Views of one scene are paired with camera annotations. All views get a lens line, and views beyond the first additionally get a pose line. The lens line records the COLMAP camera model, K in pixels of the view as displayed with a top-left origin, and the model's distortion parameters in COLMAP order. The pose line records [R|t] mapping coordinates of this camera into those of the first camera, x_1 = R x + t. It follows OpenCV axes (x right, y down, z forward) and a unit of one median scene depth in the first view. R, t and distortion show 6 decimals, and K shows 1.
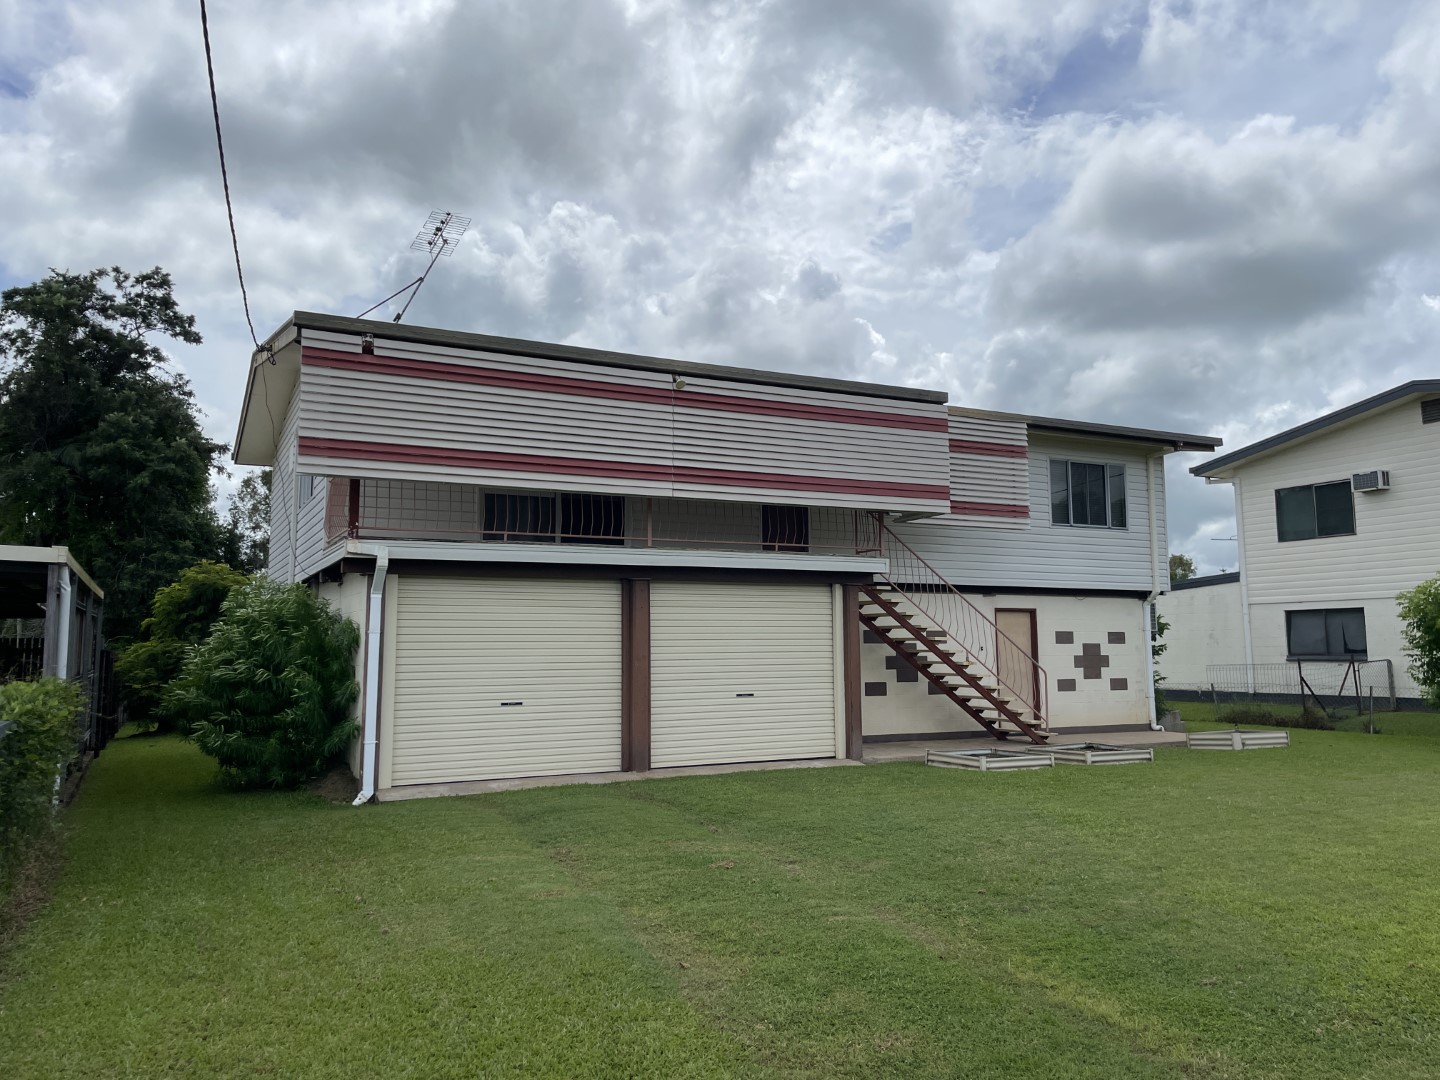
lens RADIAL K [[1082.0, 0, 721.0], [0, 1082.0, 534.4], [0, 0, 1]] dist [0.069318, -0.094967]
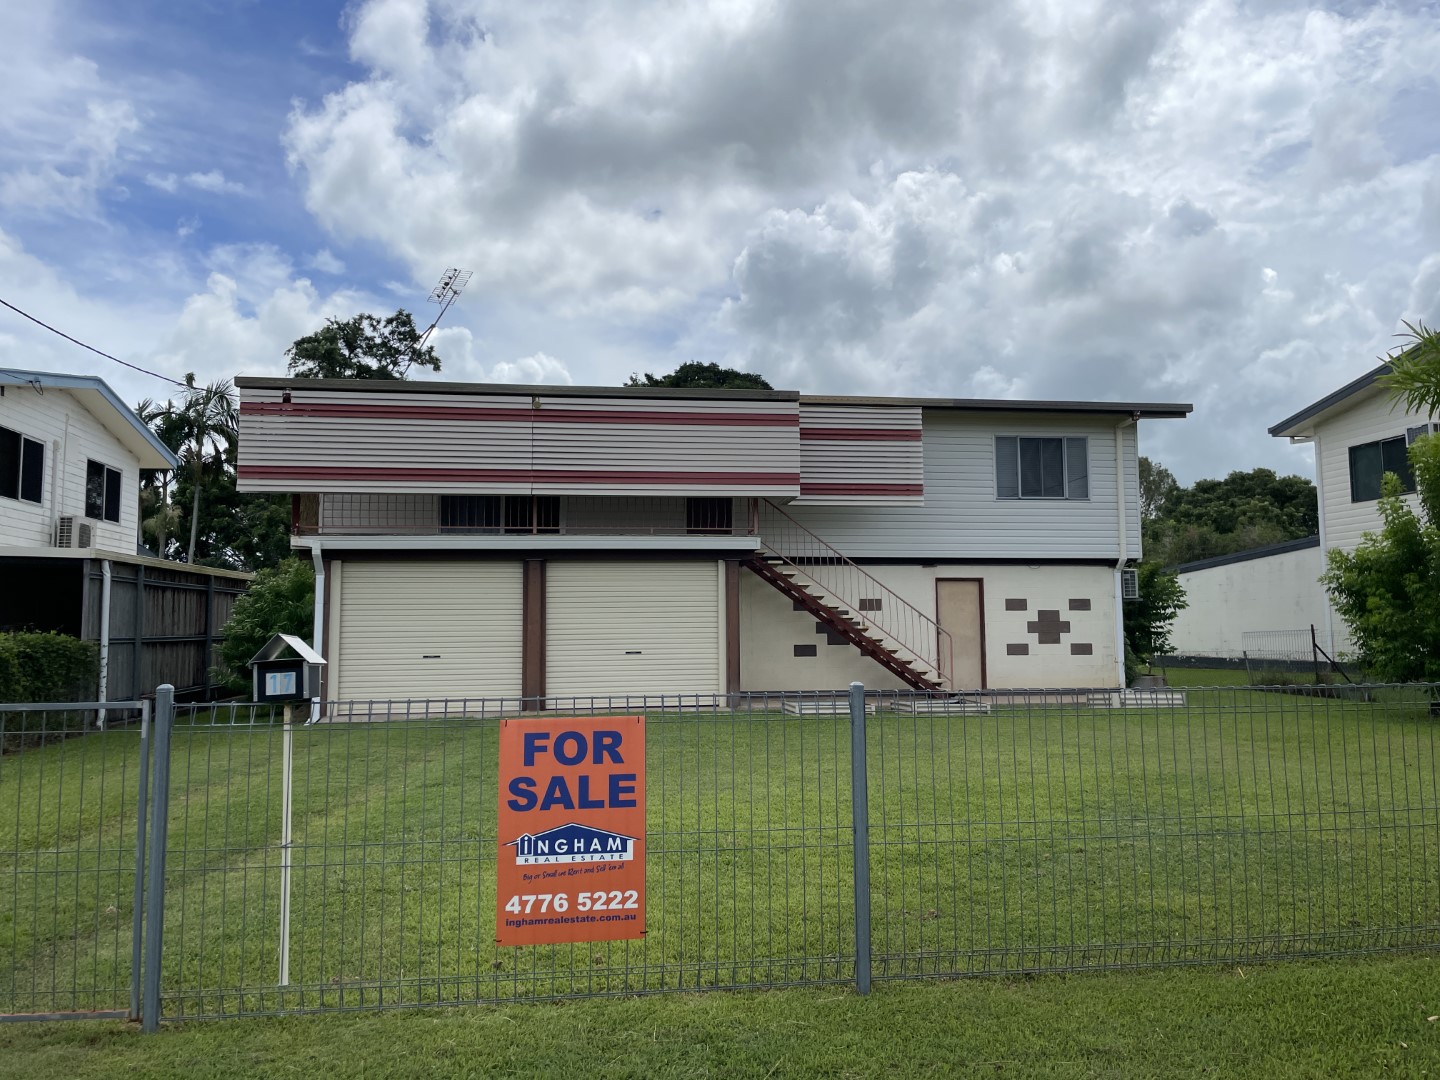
lens RADIAL K [[1082.0, 0, 720.5], [0, 1082.0, 537.5], [0, 0, 1]] dist [0.069318, -0.094967]
pose [[0.948857, -0.027524, -0.314505, 0.434503], [0.035245, 0.999200, 0.018888, -0.000464], [0.313734, -0.029007, 0.949068, -0.103055]]
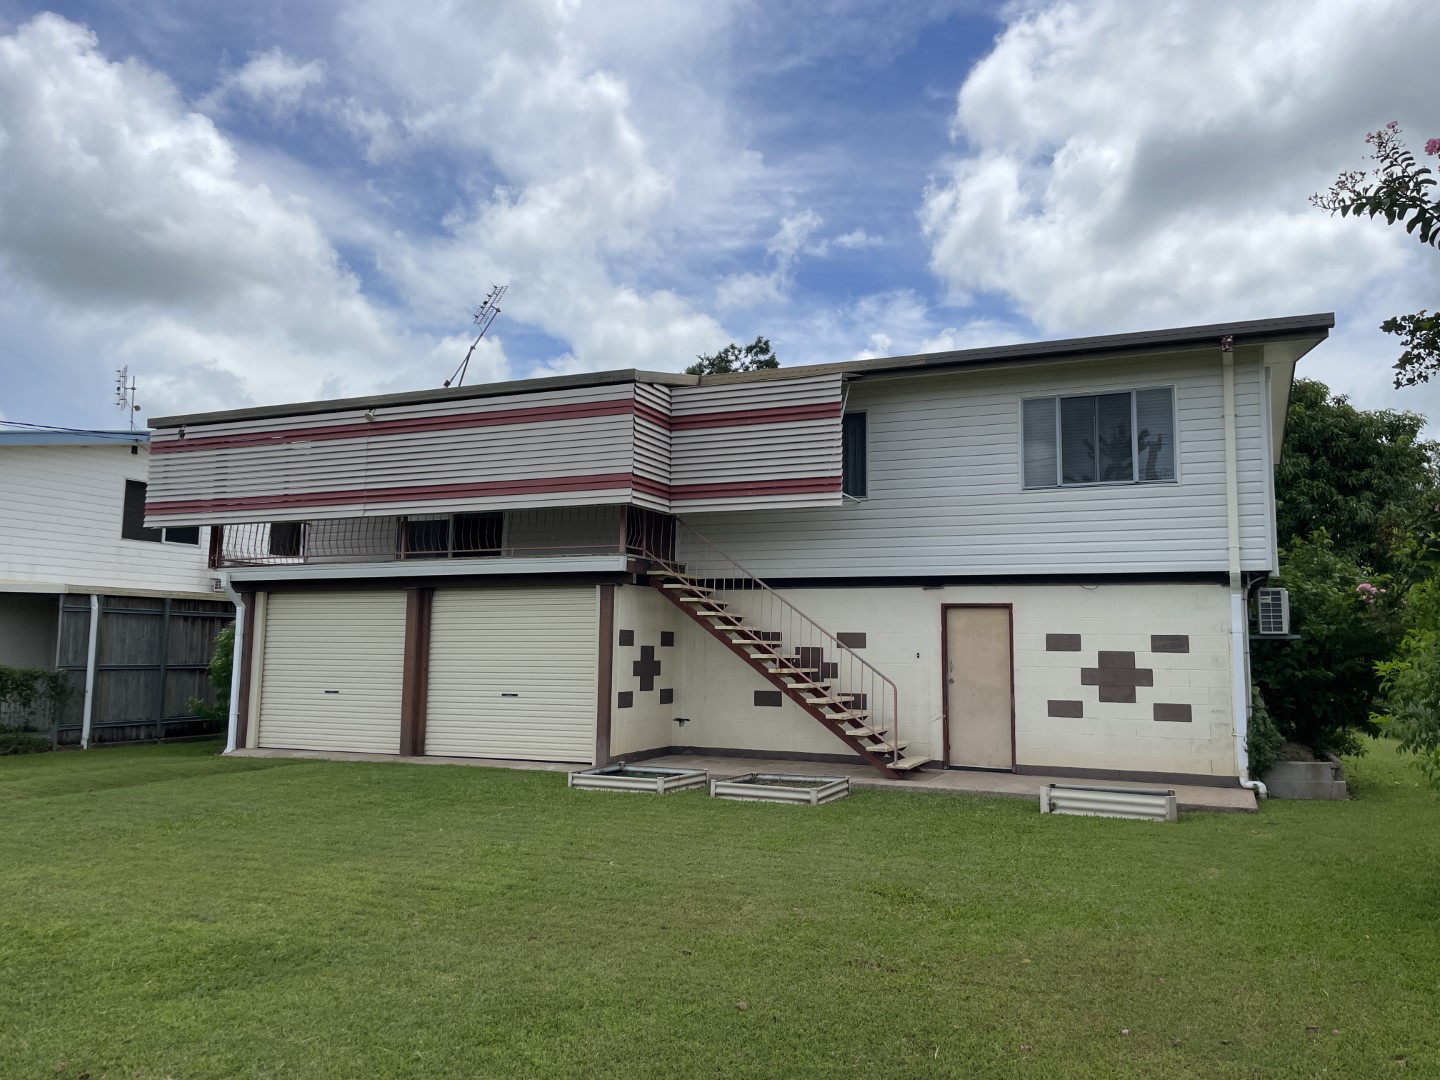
lens RADIAL K [[1109.2, 0, 727.6], [0, 1109.2, 547.9], [0, 0, 1]] dist [0.044801, -0.002095]
pose [[0.638675, -0.061023, -0.767053, 0.856119], [0.066244, 0.997510, -0.024200, 0.040719], [0.766620, -0.035357, 0.641127, 0.415182]]
